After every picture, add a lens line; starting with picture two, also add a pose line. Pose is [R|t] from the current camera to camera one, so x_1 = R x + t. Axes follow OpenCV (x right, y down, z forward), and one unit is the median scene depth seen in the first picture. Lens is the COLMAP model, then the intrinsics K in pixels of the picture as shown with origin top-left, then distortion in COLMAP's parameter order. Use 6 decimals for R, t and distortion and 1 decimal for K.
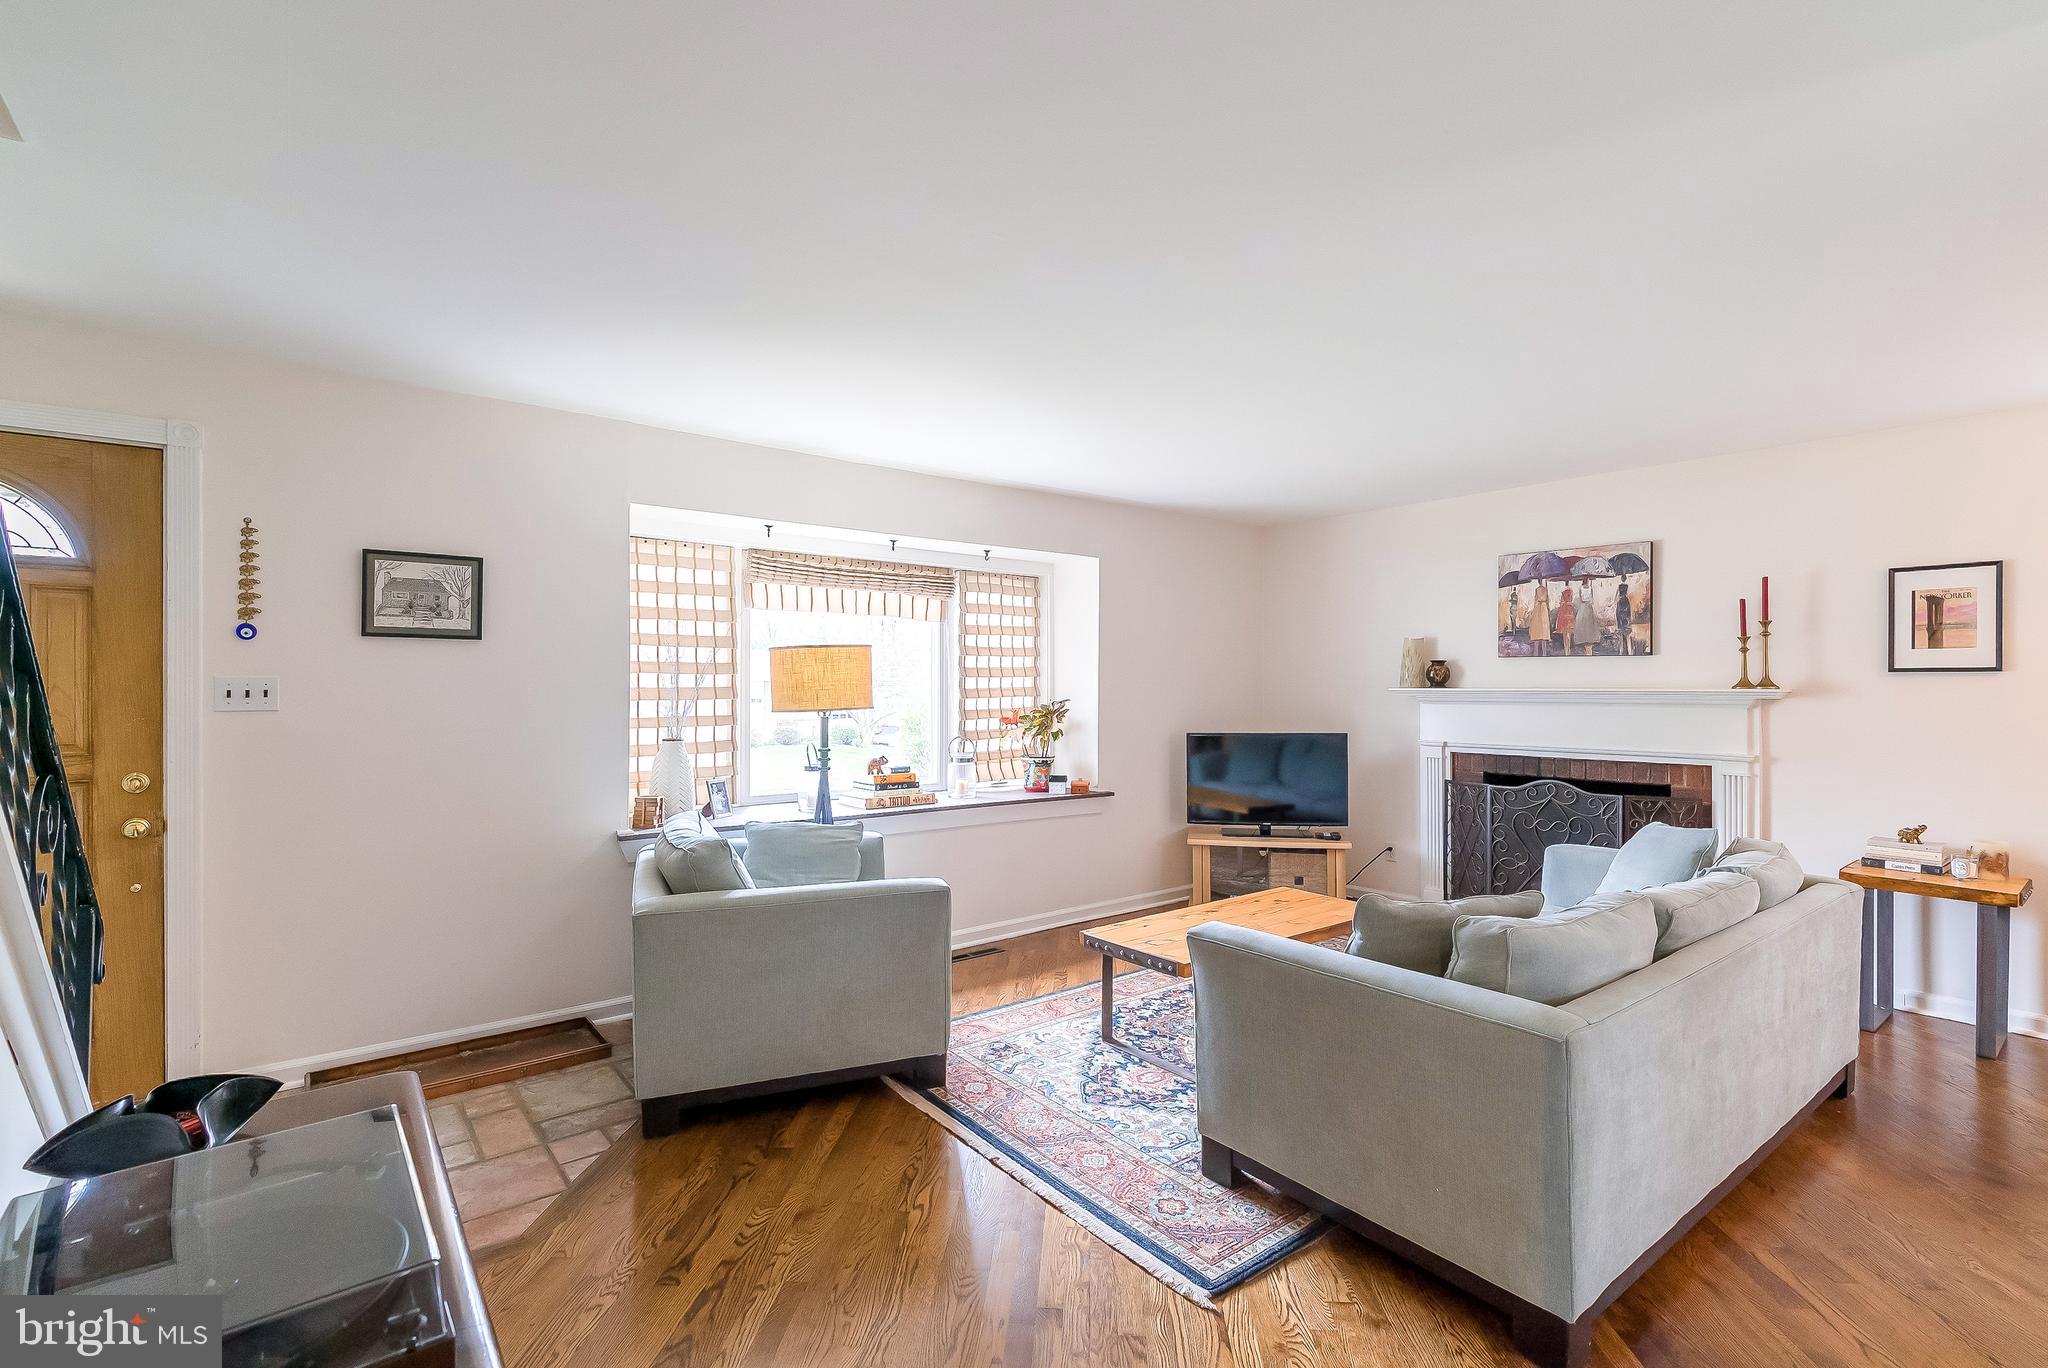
lens RADIAL K [[932.8, 0, 1033.9], [0, 932.8, 676.6], [0, 0, 1]] dist [-0.008753, 0.003555]
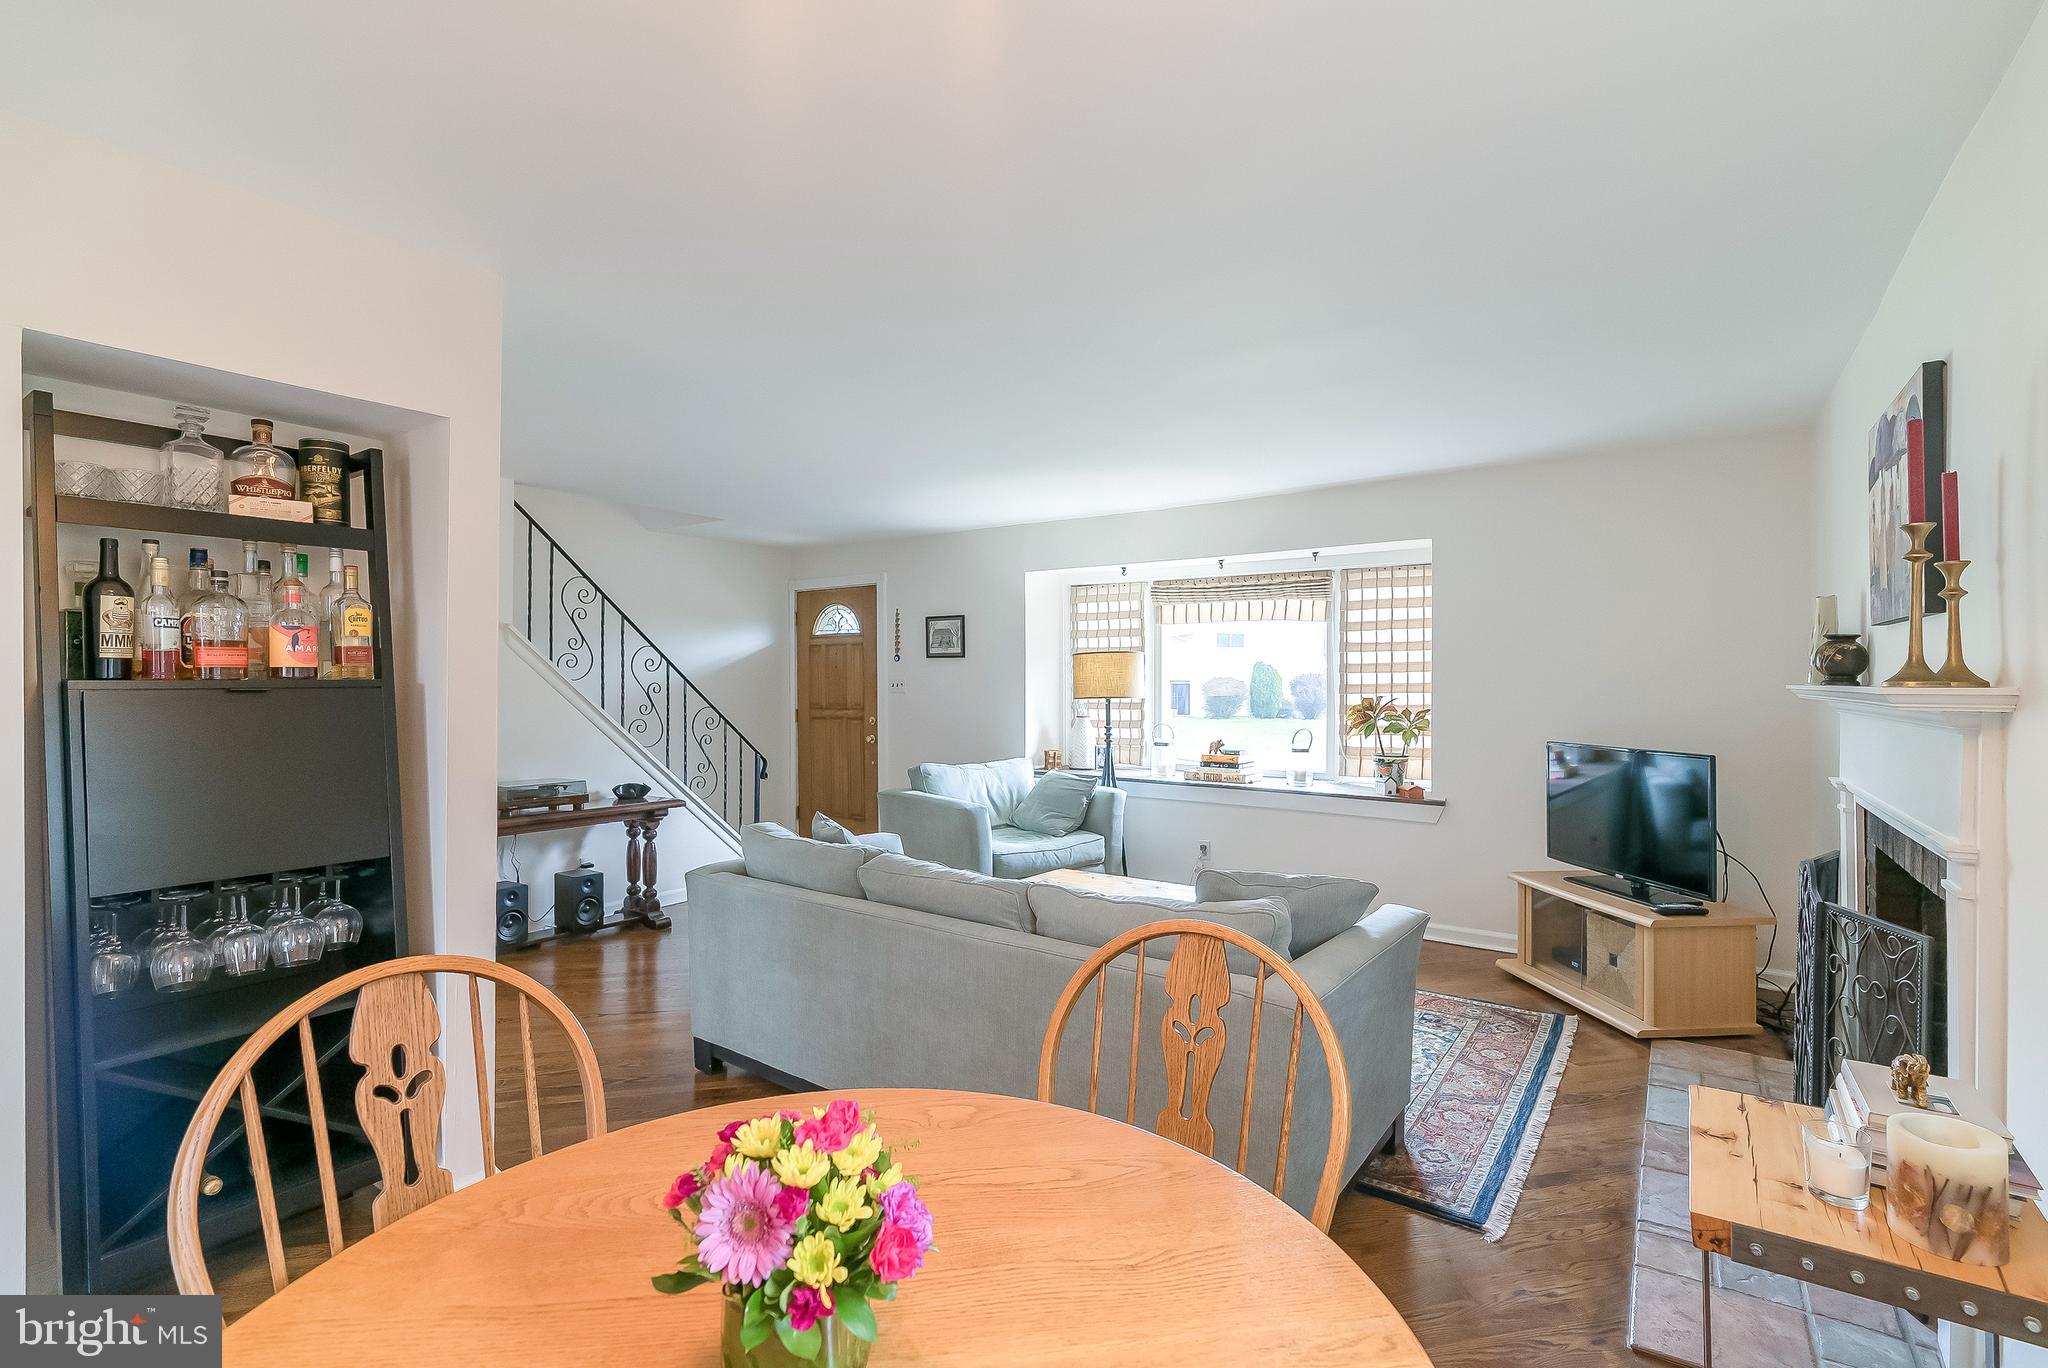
lens RADIAL K [[932.8, 0, 1040.4], [0, 932.8, 673.7], [0, 0, 1]] dist [-0.008753, 0.003555]
pose [[0.279263, -0.008624, -0.960176, 0.962026], [0.009483, 0.999936, -0.006223, 0.005314], [0.960168, -0.007367, 0.279327, 0.454053]]
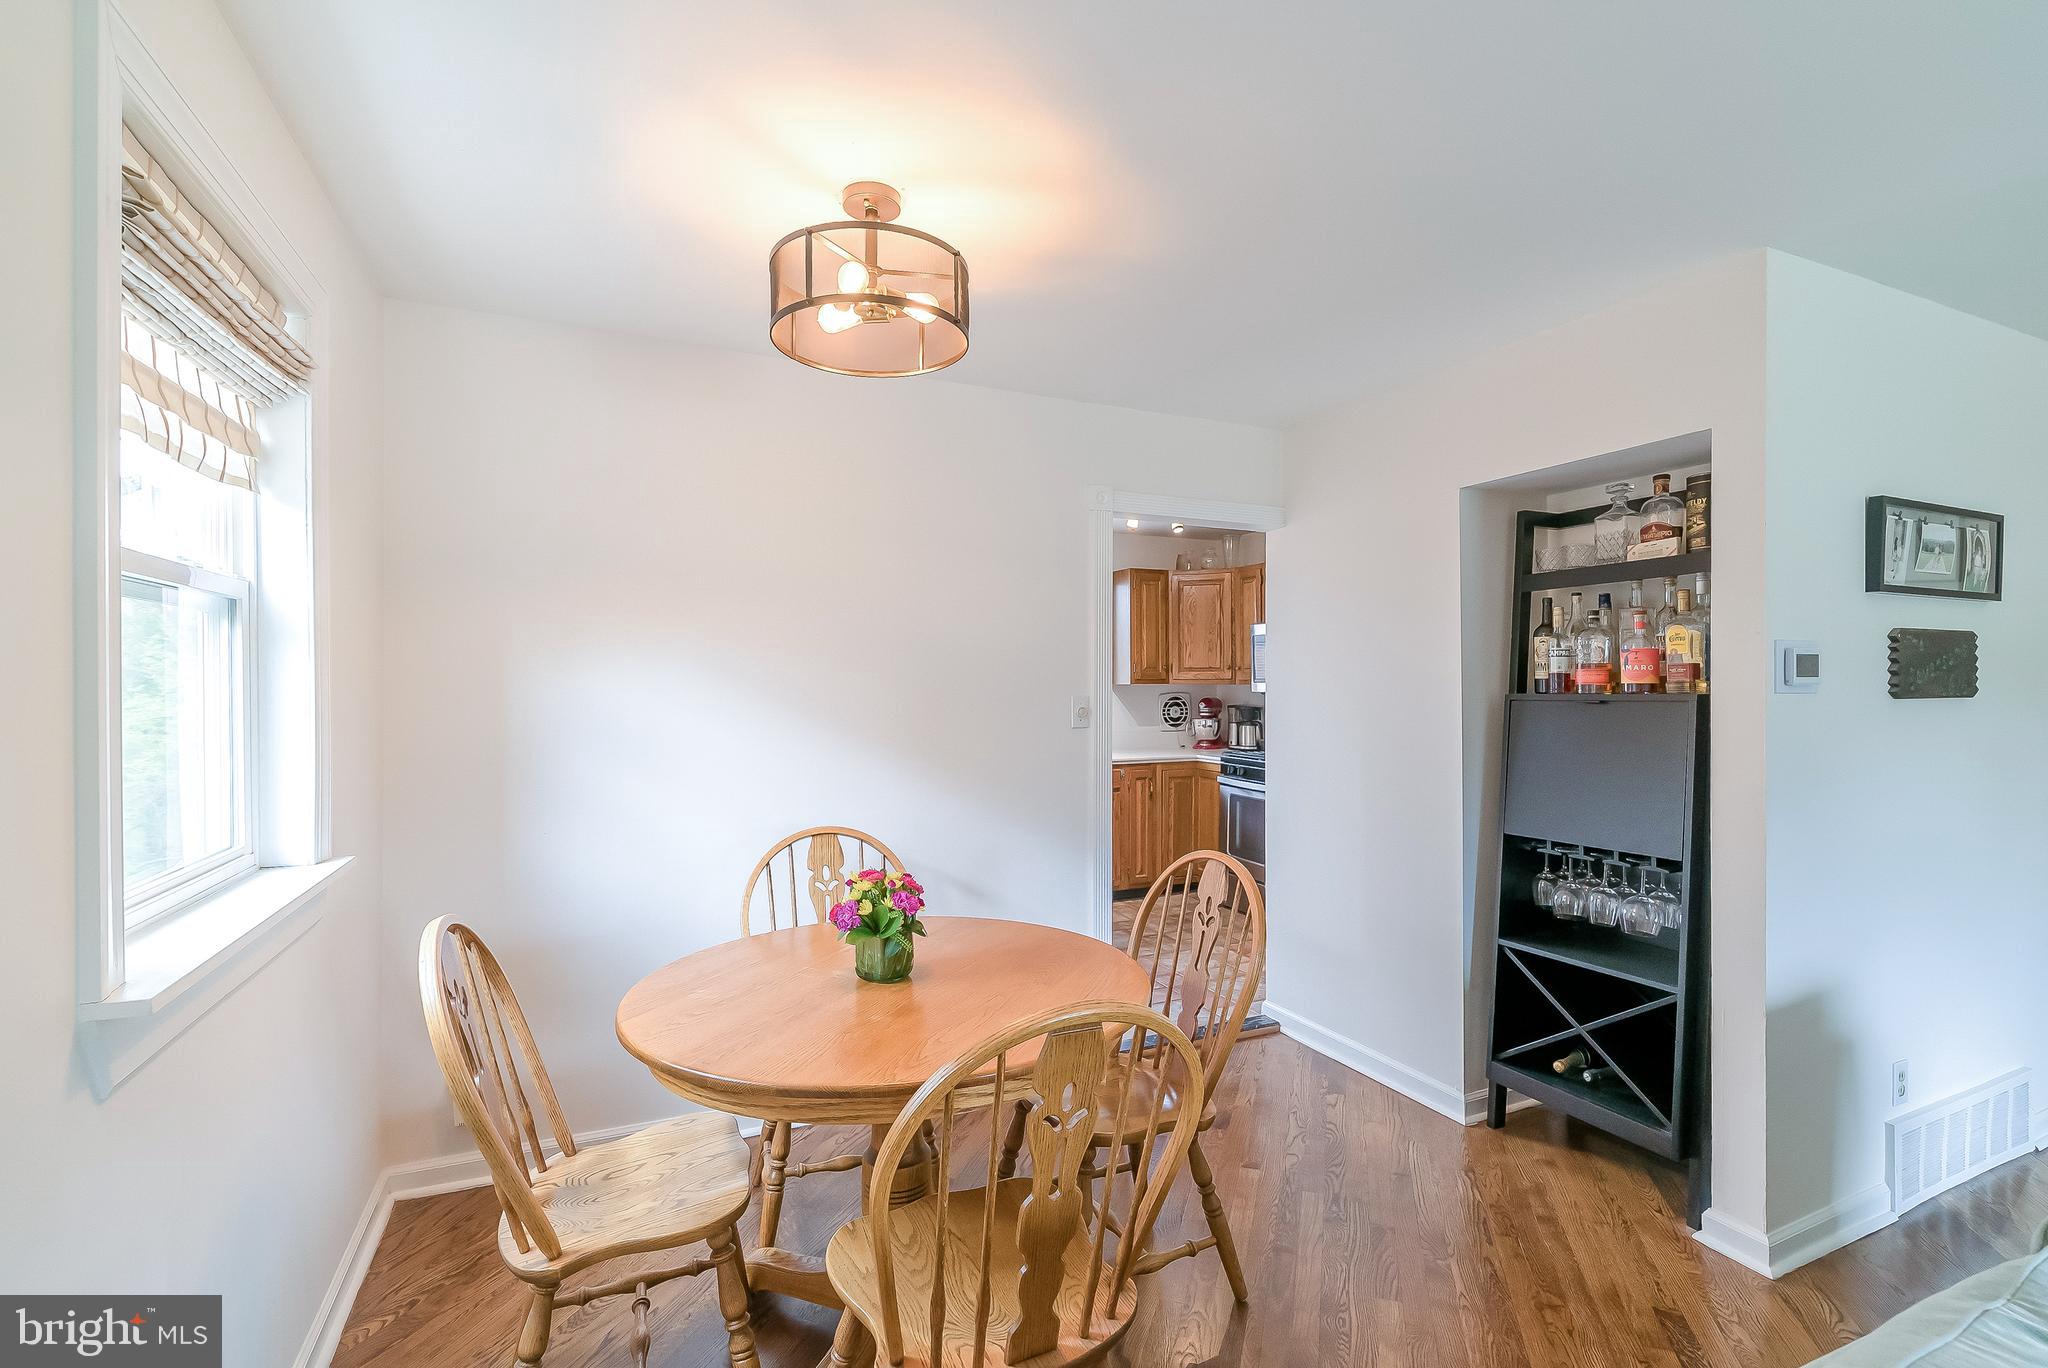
lens RADIAL K [[932.8, 0, 1027.7], [0, 932.8, 687.4], [0, 0, 1]] dist [-0.008753, 0.003555]
pose [[-0.967370, 0.008196, 0.253235, 0.625975], [0.006965, 0.999959, -0.005756, -0.001186], [-0.253272, -0.003805, -0.967388, 0.851773]]
